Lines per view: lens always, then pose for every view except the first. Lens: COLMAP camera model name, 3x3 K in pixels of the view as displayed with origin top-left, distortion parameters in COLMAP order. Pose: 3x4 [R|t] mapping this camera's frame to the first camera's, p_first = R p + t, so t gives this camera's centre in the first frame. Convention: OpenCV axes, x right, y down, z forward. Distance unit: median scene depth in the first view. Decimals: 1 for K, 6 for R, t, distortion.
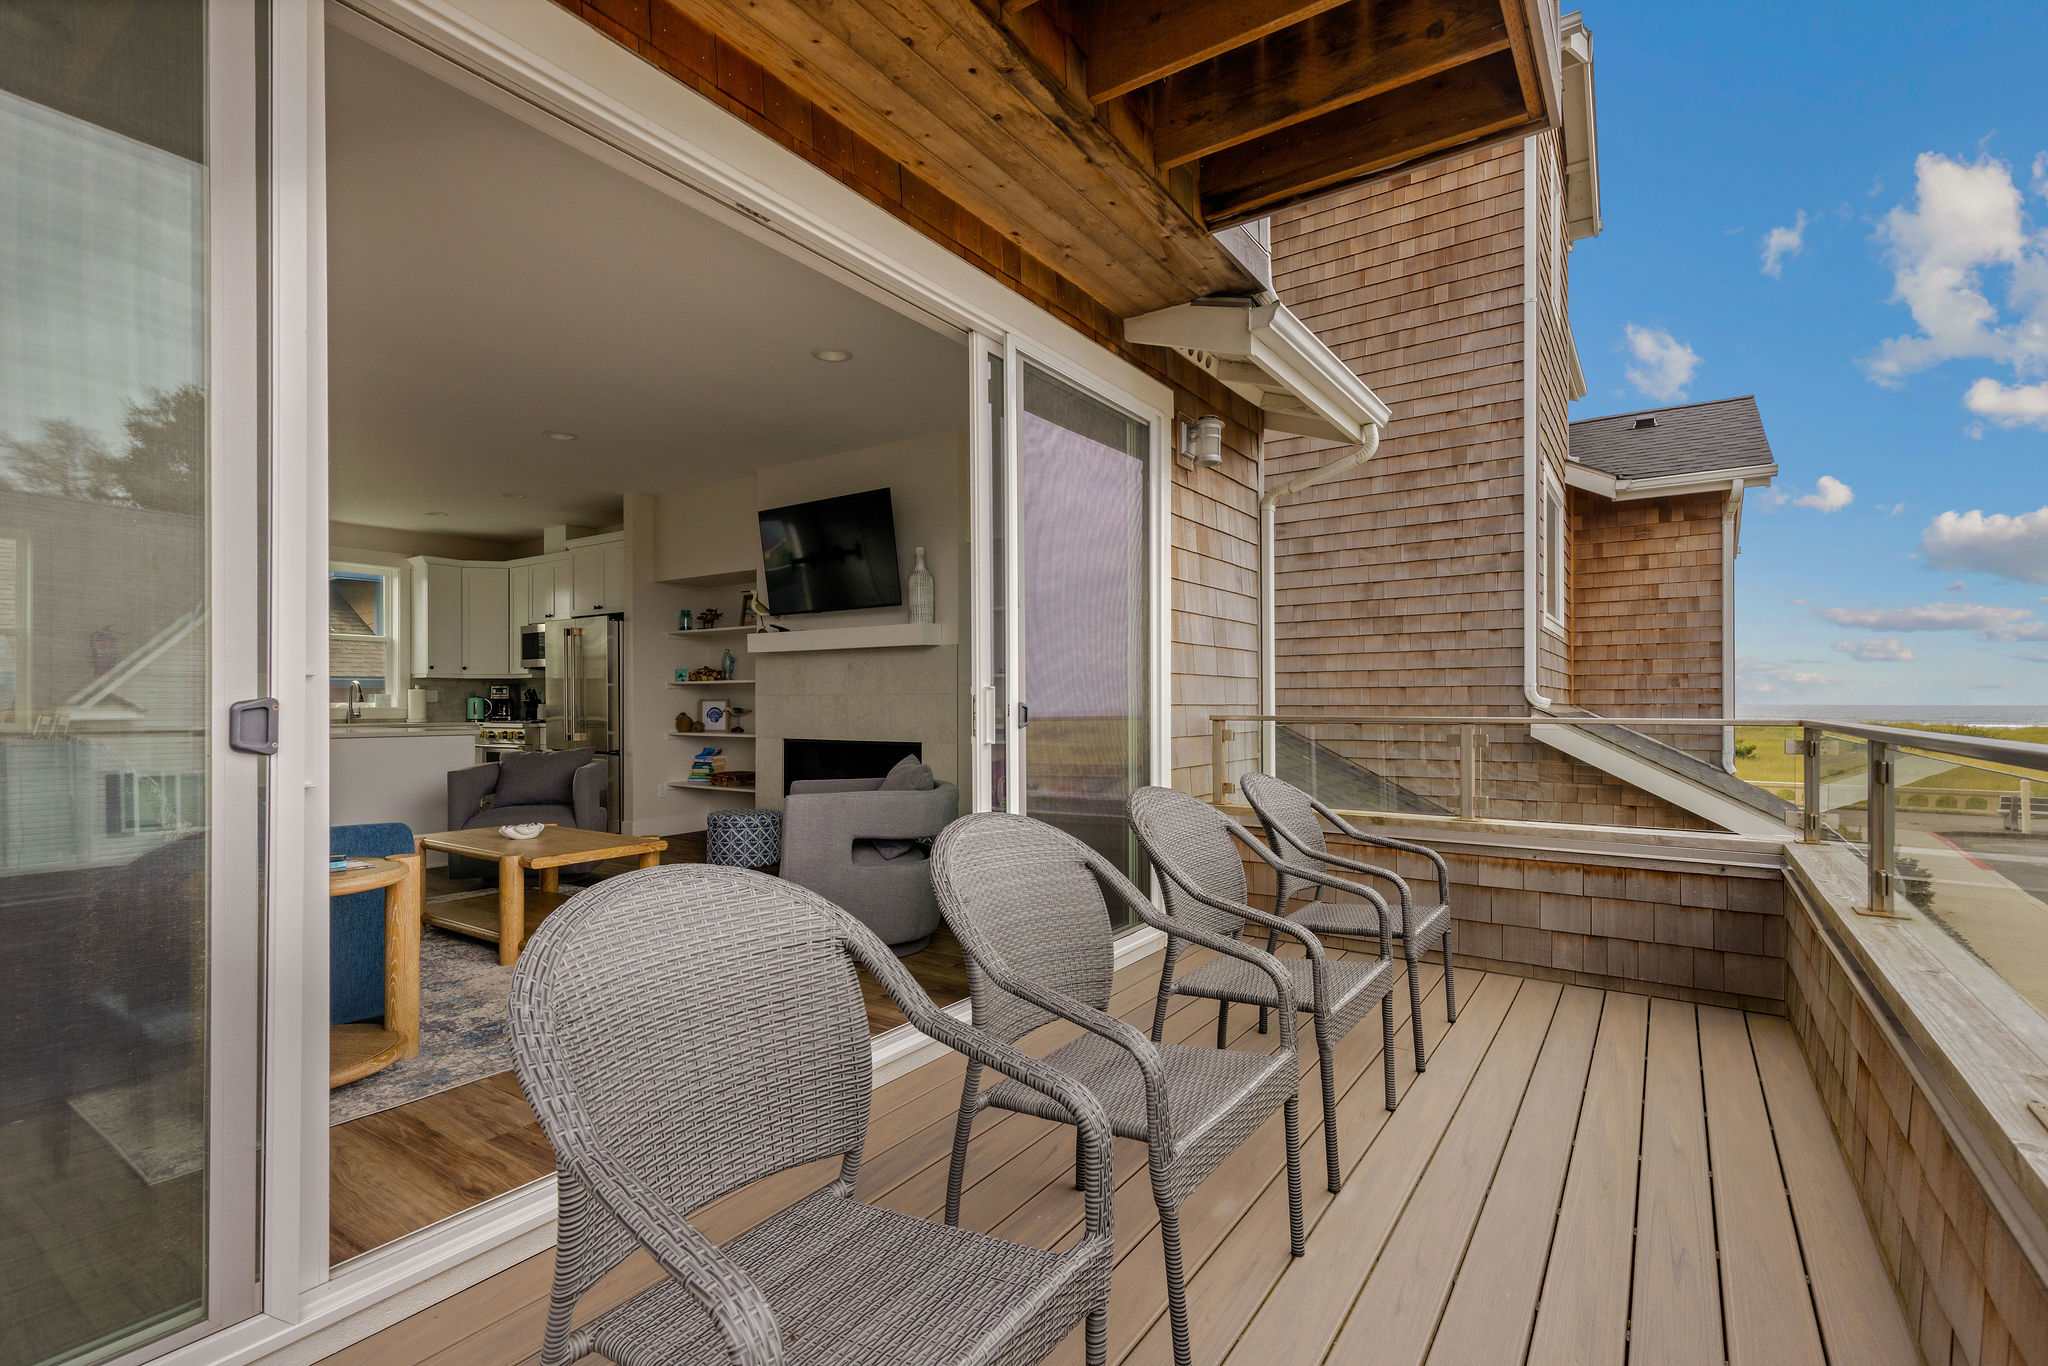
lens RADIAL K [[938.8, 0, 1022.7], [0, 938.8, 696.6], [0, 0, 1]] dist [0.007538, 0.000644]
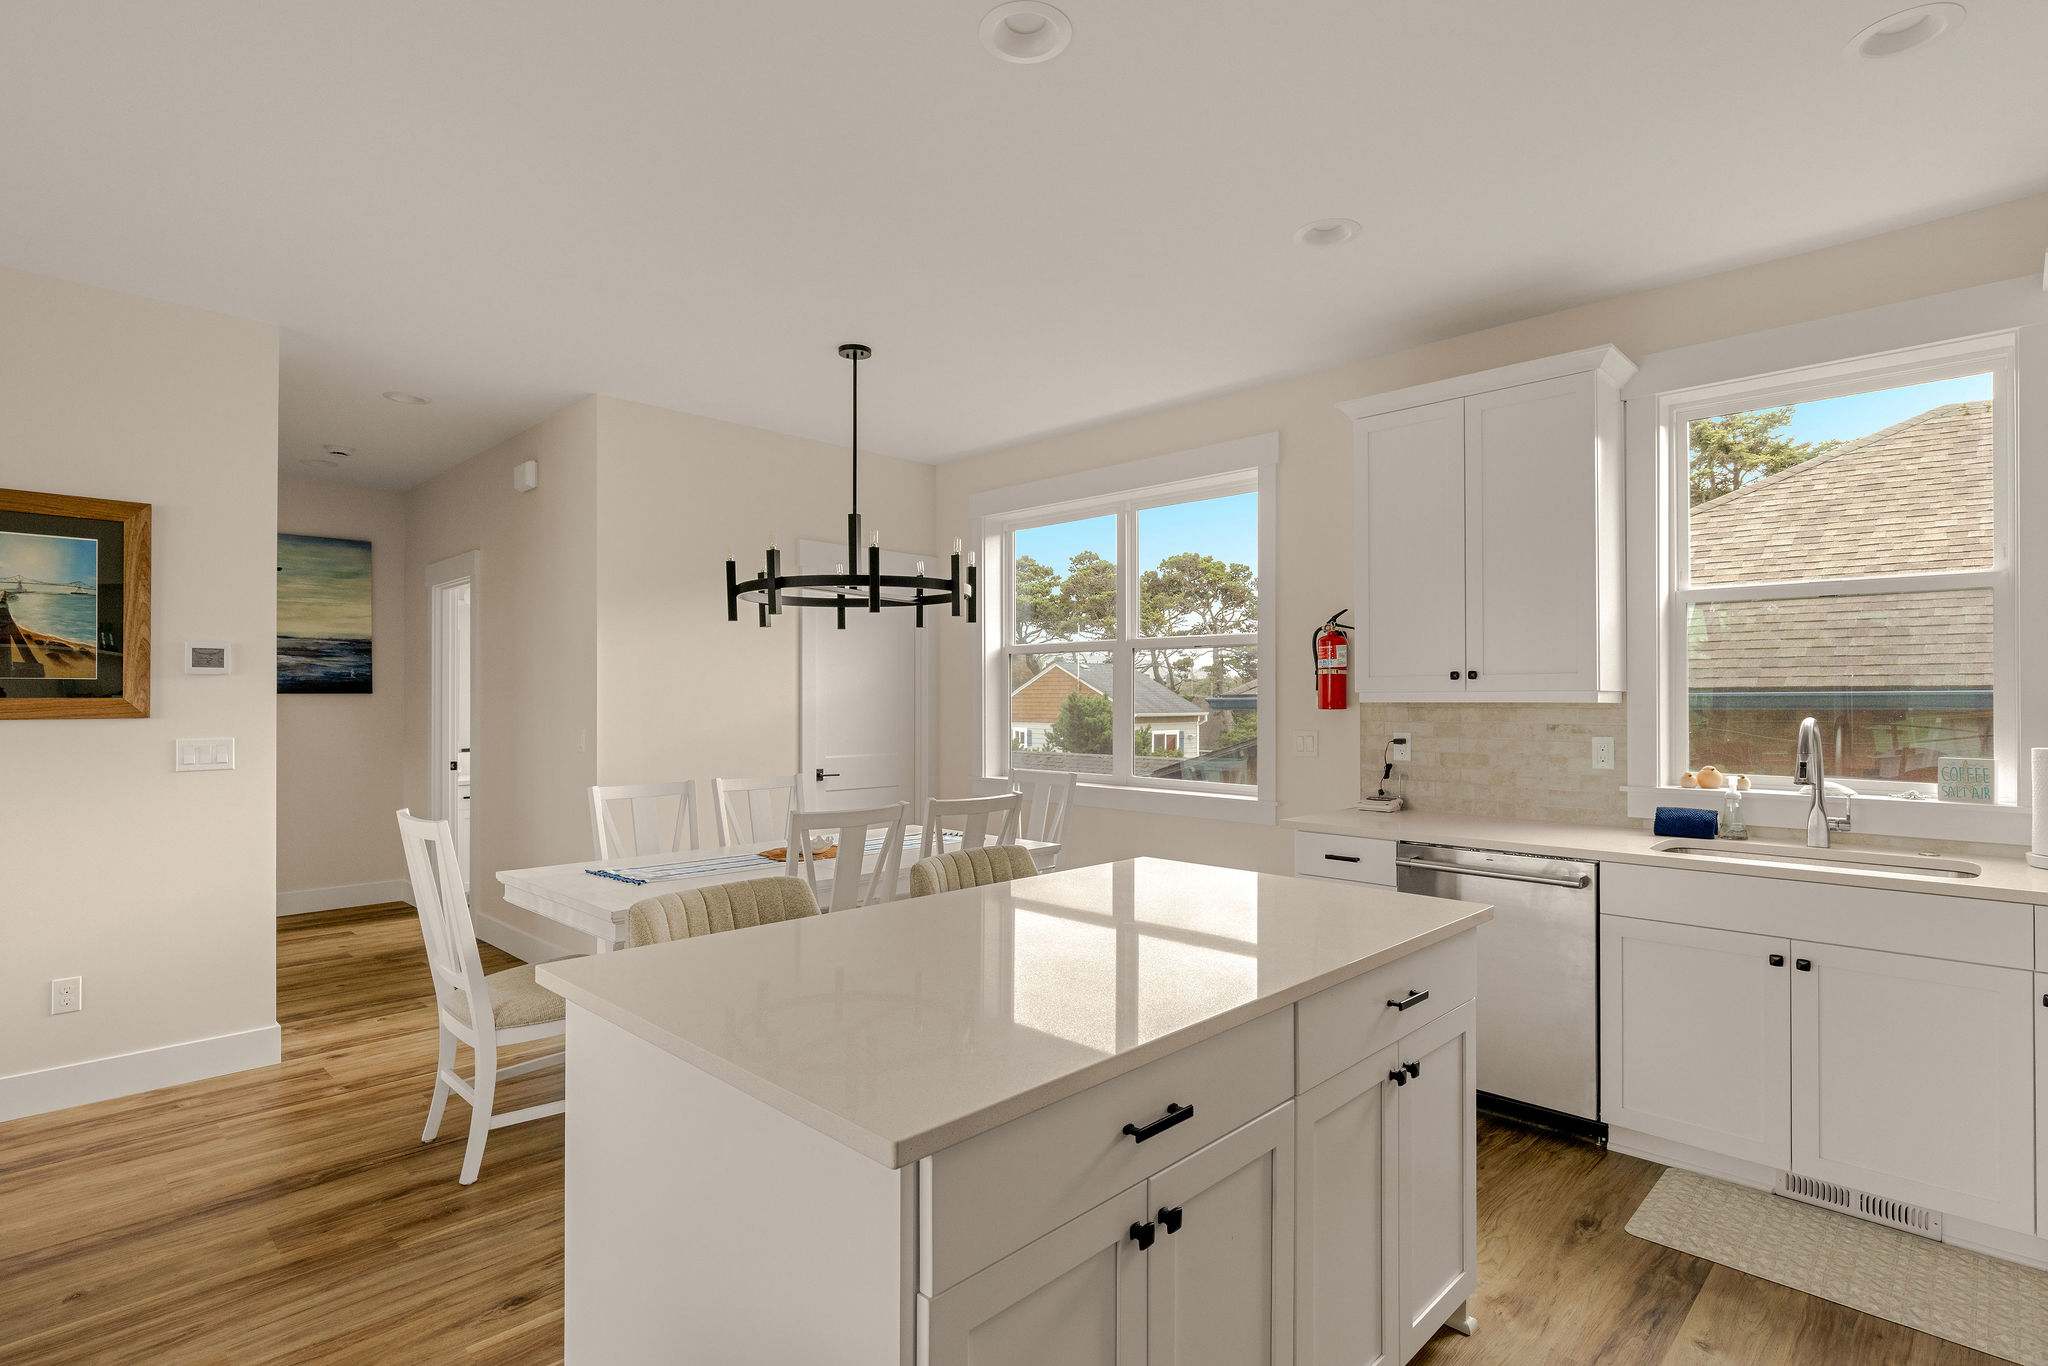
lens RADIAL K [[1006.9, 0, 1026.8], [0, 1006.9, 695.0], [0, 0, 1]] dist [-0.003106, -0.000903]
pose [[-0.166598, -0.000996, -0.986024, -0.354148], [0.005179, 0.999985, -0.001885, -0.027898], [0.986011, -0.005421, -0.166591, 0.869737]]
